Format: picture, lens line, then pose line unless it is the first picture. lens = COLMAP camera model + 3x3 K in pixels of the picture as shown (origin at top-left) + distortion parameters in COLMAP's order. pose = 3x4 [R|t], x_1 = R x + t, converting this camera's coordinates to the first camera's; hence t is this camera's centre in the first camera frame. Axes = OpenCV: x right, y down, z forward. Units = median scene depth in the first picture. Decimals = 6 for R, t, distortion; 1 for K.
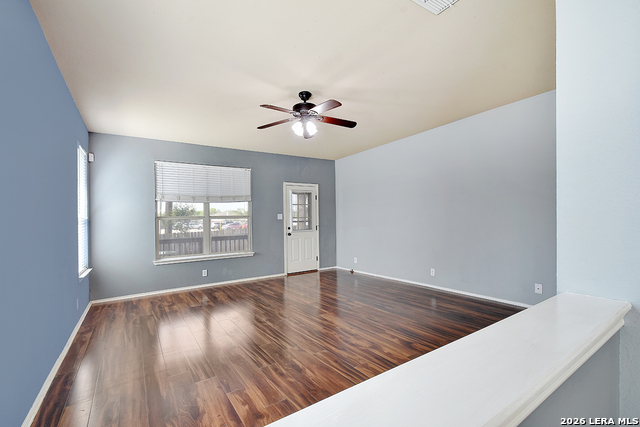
lens RADIAL K [[285.8, 0, 318.0], [0, 285.8, 212.4], [0, 0, 1]] dist [0.013953, 0.000327]
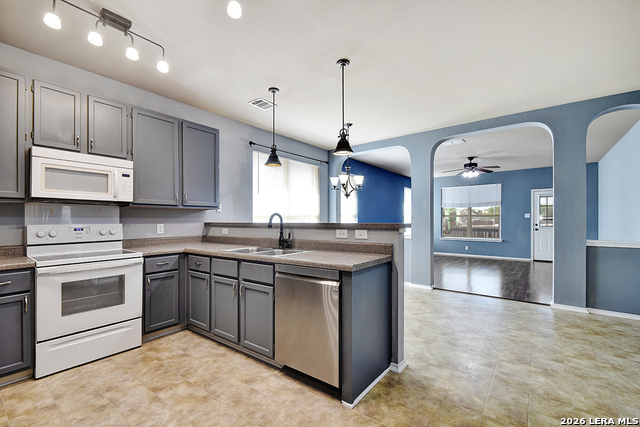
lens RADIAL K [[283.9, 0, 317.3], [0, 283.9, 218.5], [0, 0, 1]] dist [0.015261, -0.000787]
pose [[0.316291, 0.020851, -0.948433, 1.031462], [0.019922, 0.999392, 0.028615, -0.037095], [0.948453, -0.027945, 0.315683, -0.431421]]
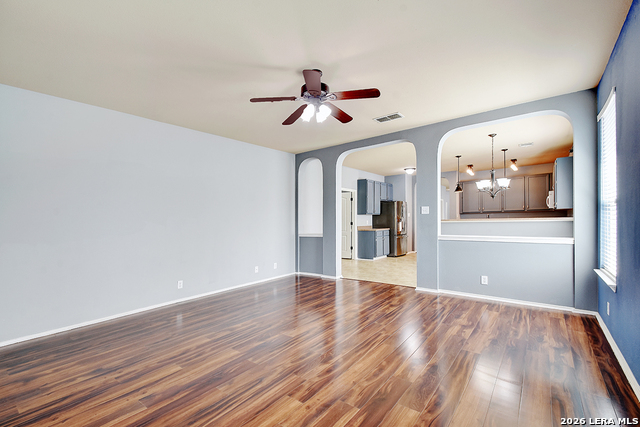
lens RADIAL K [[285.8, 0, 318.0], [0, 285.8, 212.4], [0, 0, 1]] dist [0.013953, 0.000327]
pose [[-0.313980, 0.060806, 0.947481, -0.580431], [0.002593, 0.997998, -0.063189, 0.041927], [-0.949426, -0.017384, -0.313509, 0.855143]]
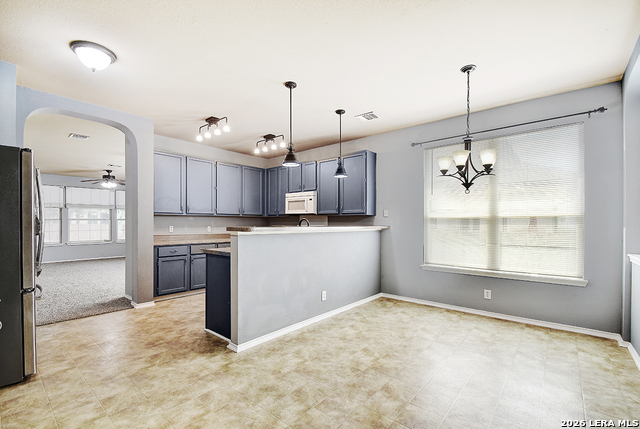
lens RADIAL K [[282.9, 0, 322.7], [0, 282.9, 226.7], [0, 0, 1]] dist [-0.000153, -0.000084]
pose [[-0.958227, 0.023300, -0.285058, 0.642928], [0.027006, 0.999594, -0.009077, -0.004592], [0.284731, -0.016396, -0.958467, 0.374603]]
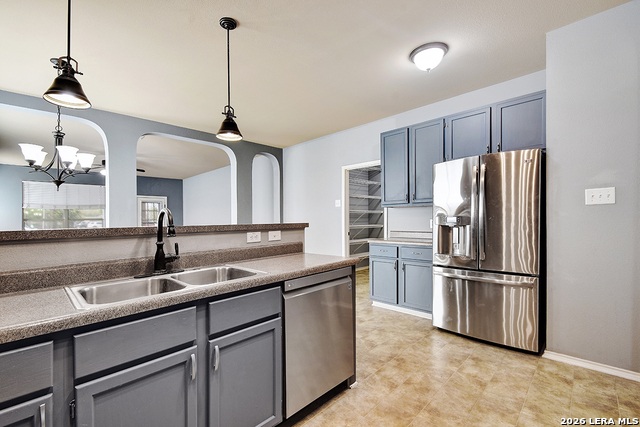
lens RADIAL K [[282.4, 0, 309.9], [0, 282.4, 221.6], [0, 0, 1]] dist [0.014031, -0.000048]
pose [[0.982473, 0.003360, 0.186372, 0.579138], [-0.008782, 0.999562, 0.028274, -0.030619], [-0.186196, -0.029415, 0.982072, -0.656053]]
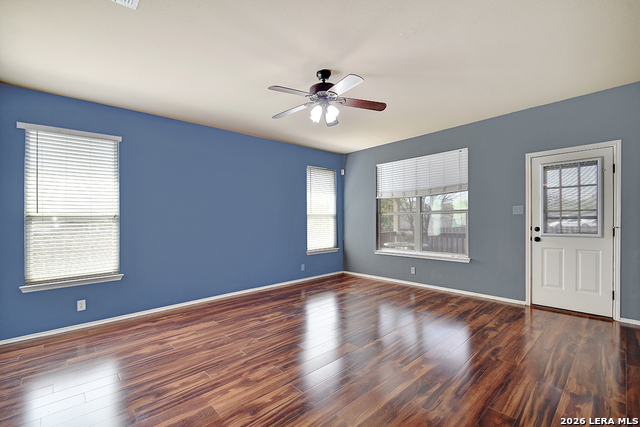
lens RADIAL K [[282.4, 0, 309.9], [0, 282.4, 221.6], [0, 0, 1]] dist [0.014031, -0.000048]
pose [[0.145410, 0.028452, -0.988962, 0.531778], [0.043578, 0.998432, 0.035132, -0.002336], [0.988411, -0.048206, 0.143942, 0.575620]]
